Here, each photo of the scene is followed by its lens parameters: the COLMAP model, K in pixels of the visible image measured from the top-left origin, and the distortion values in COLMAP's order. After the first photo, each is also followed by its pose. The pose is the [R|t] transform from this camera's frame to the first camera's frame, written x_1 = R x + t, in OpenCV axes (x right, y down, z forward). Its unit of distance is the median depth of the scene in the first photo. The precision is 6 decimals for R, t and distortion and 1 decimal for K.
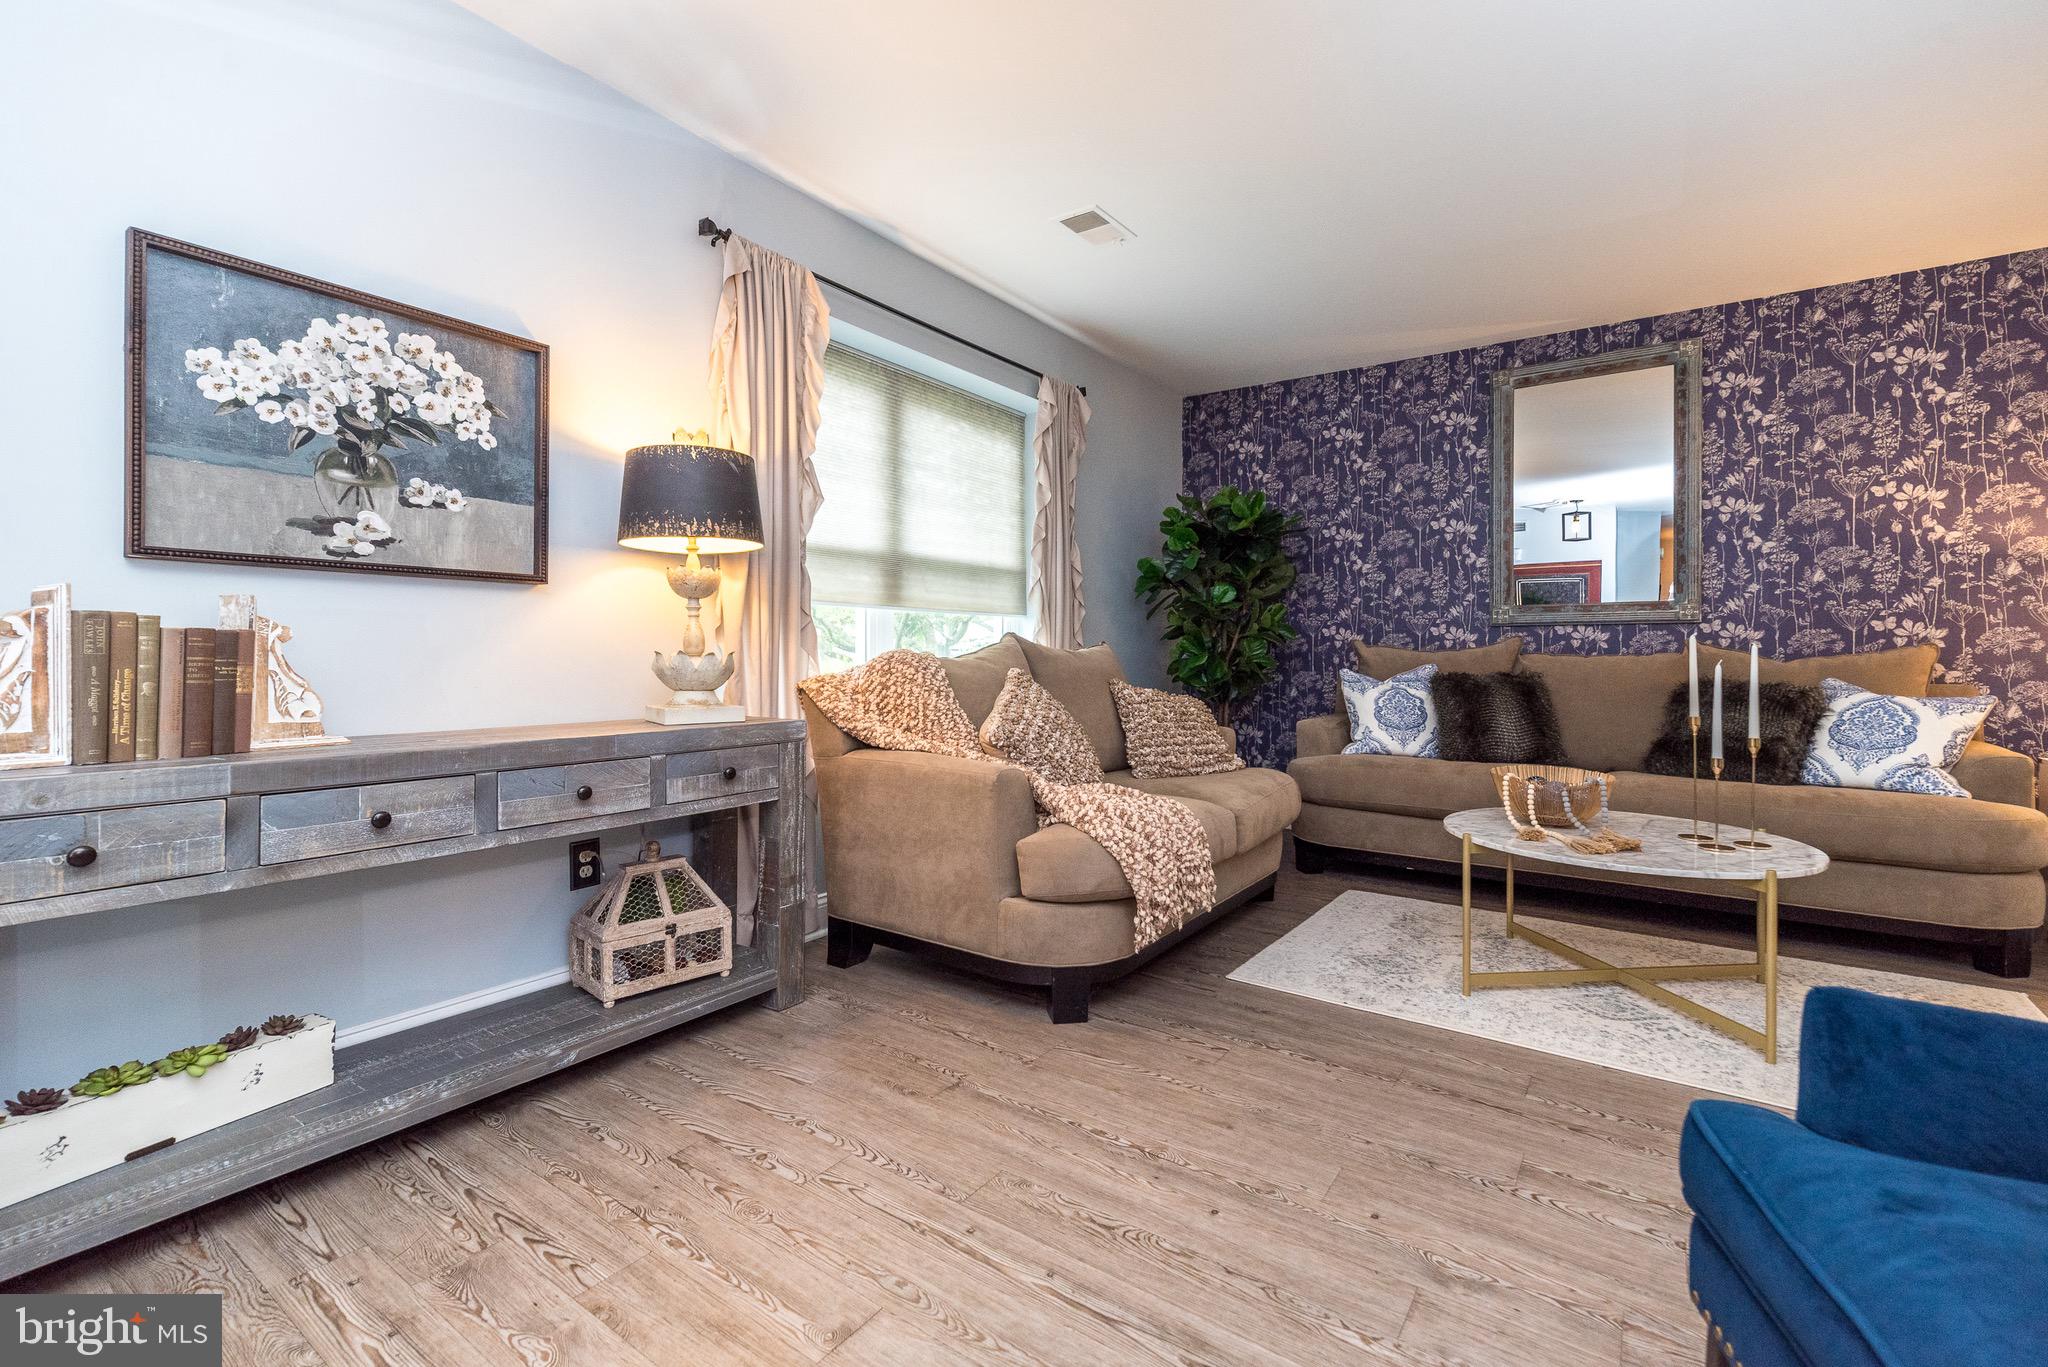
lens RADIAL K [[905.4, 0, 1017.4], [0, 905.4, 661.4], [0, 0, 1]] dist [0.007270, 0.000368]
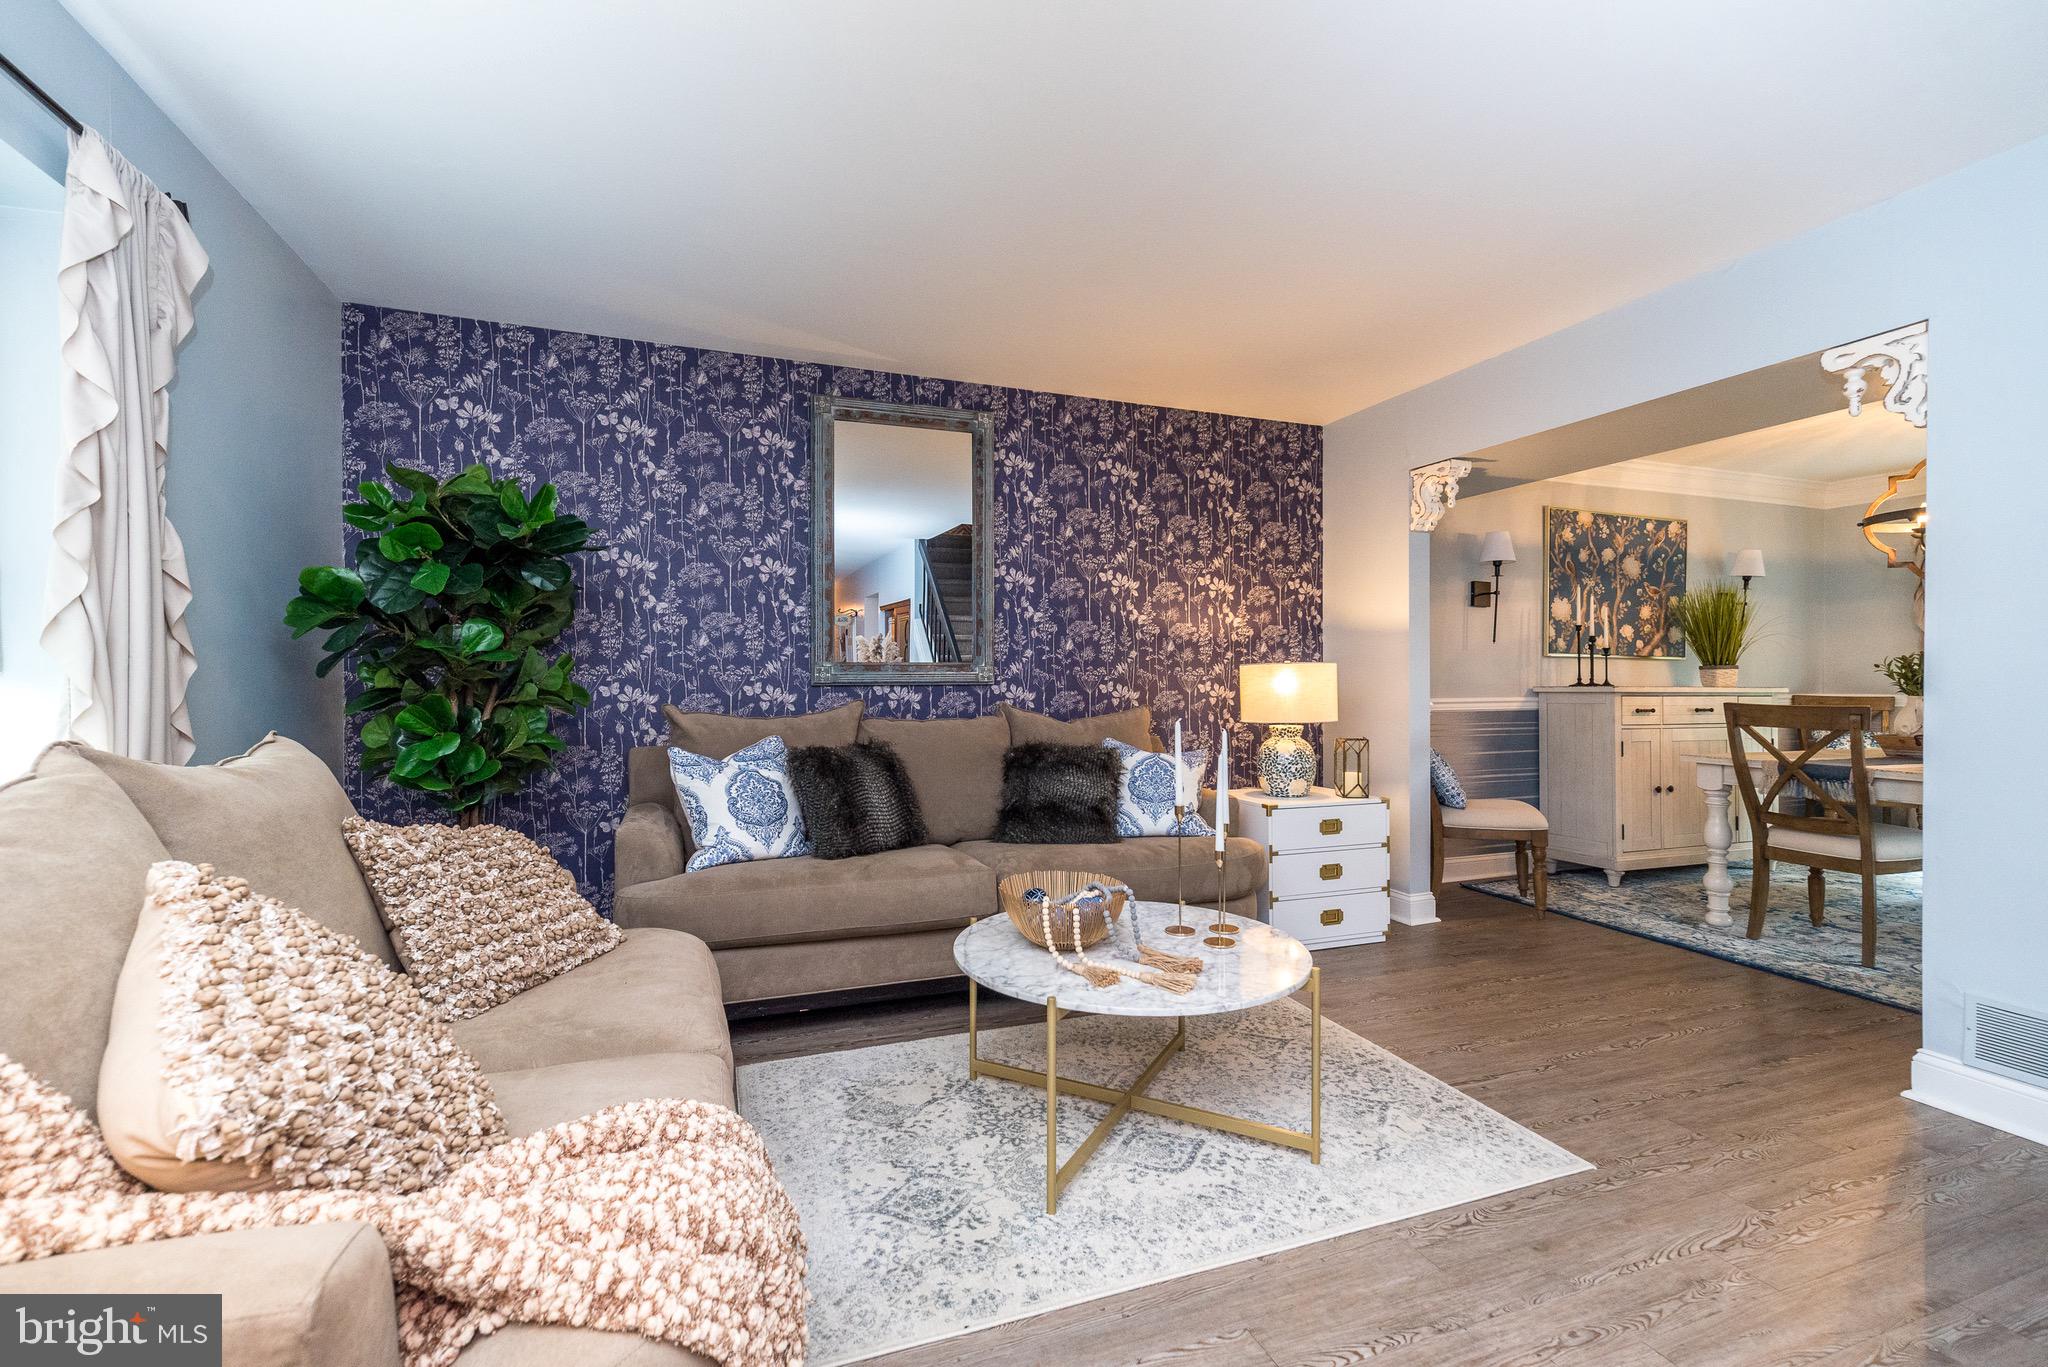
lens RADIAL K [[893.7, 0, 1029.5], [0, 893.7, 683.0], [0, 0, 1]] dist [0.007365, 0.000450]
pose [[0.558892, -0.006999, 0.829211, -0.091708], [0.008360, 0.999961, 0.002806, -0.052424], [-0.829199, 0.005364, 0.558928, 0.433179]]
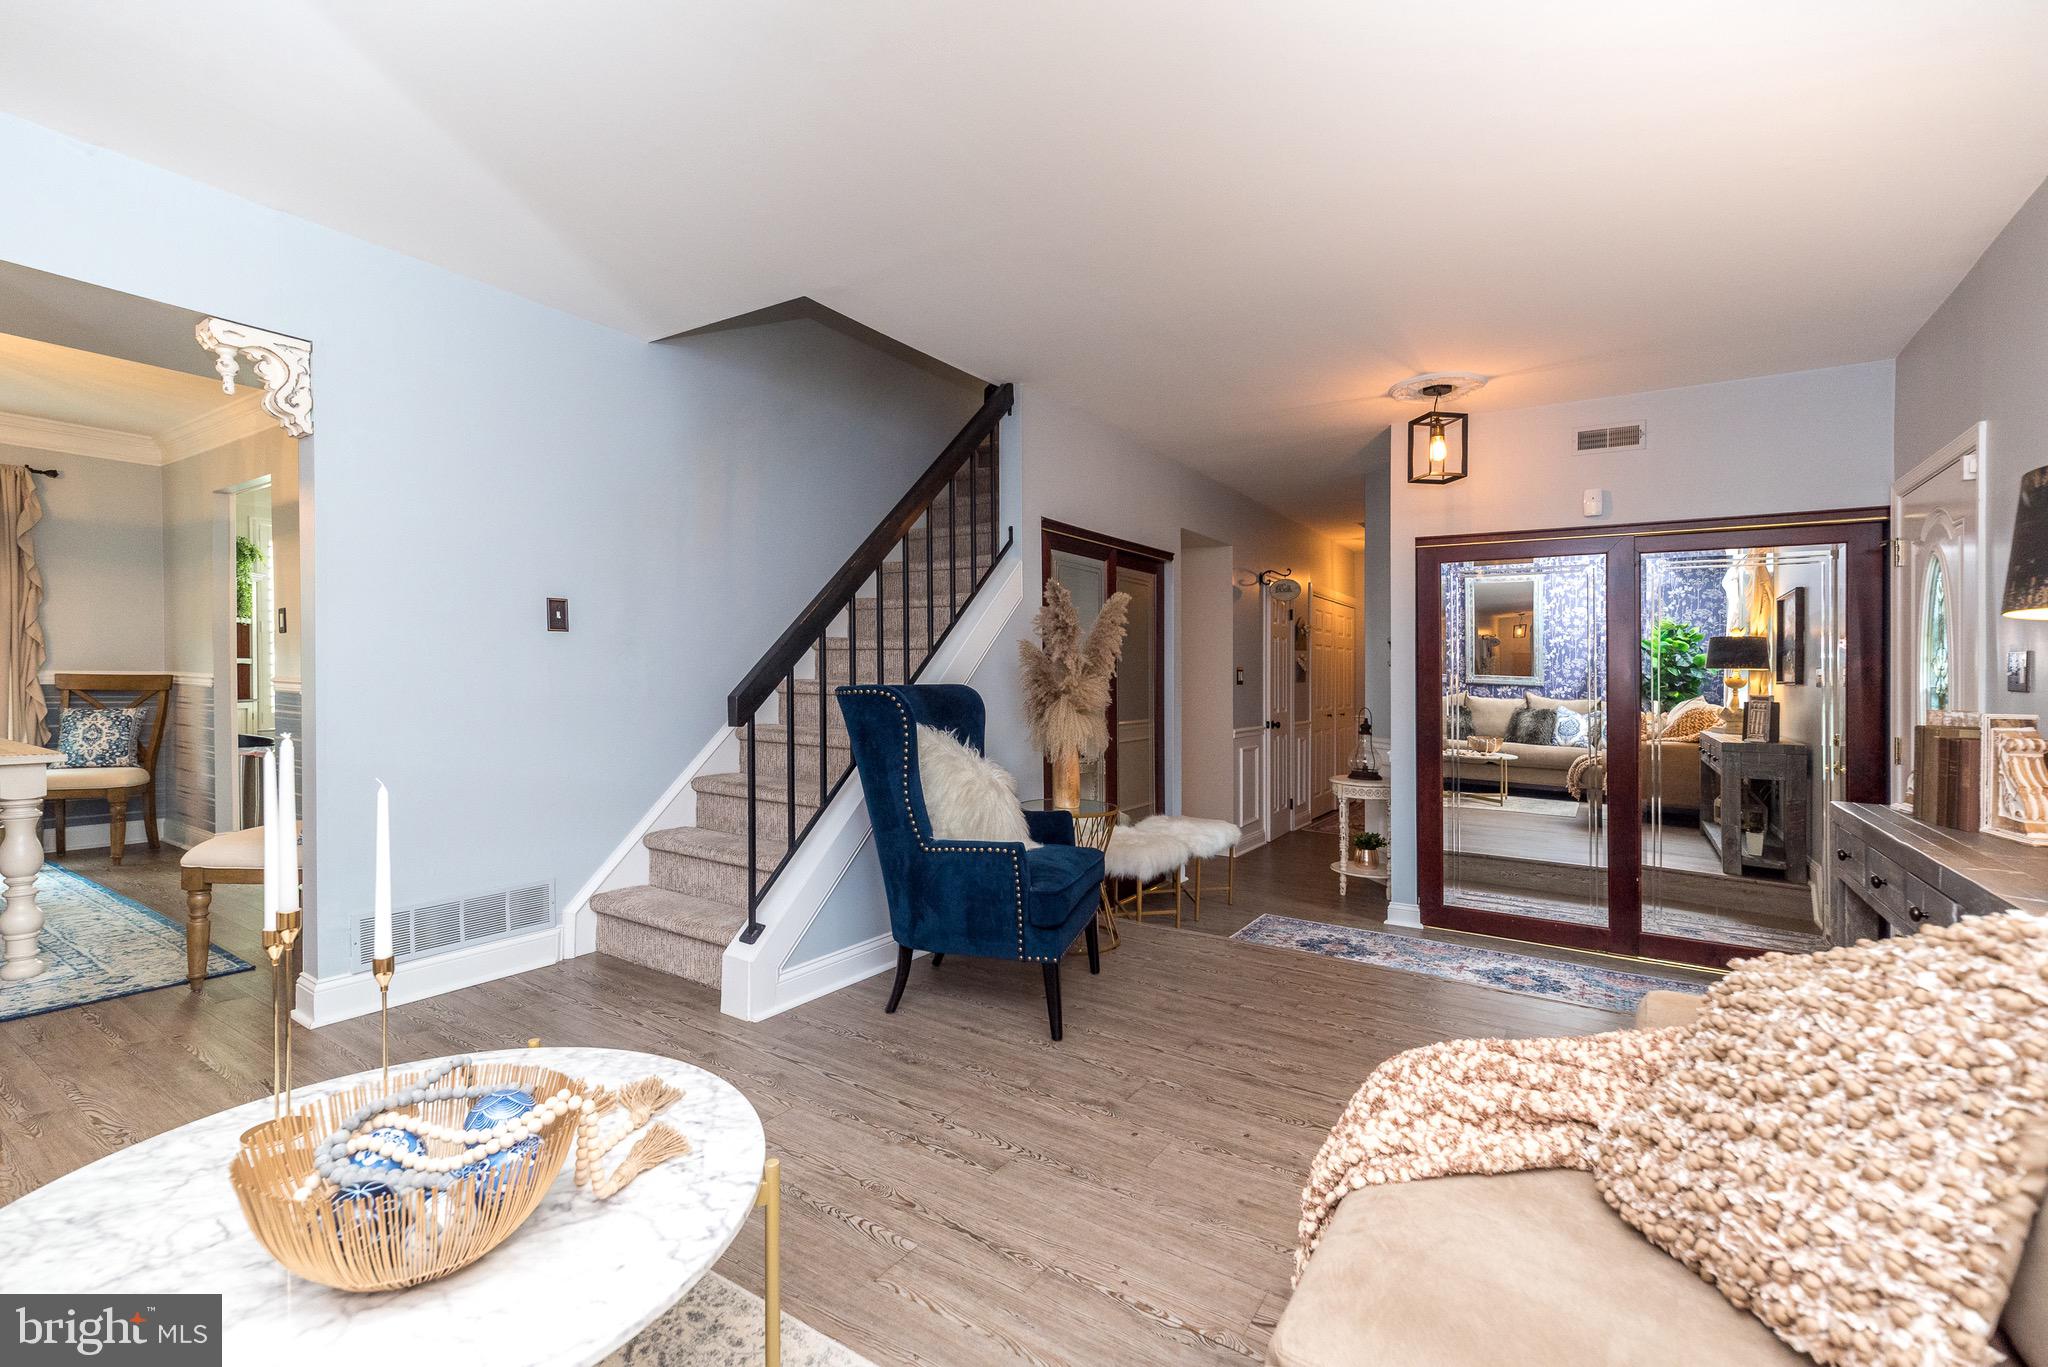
lens RADIAL K [[897.4, 0, 1027.9], [0, 897.4, 702.7], [0, 0, 1]] dist [-0.000976, -0.000042]
pose [[-0.998897, -0.022690, -0.041115, 0.281995], [-0.024480, 0.998750, 0.043574, -0.053250], [0.040075, 0.044533, -0.998204, 1.052398]]
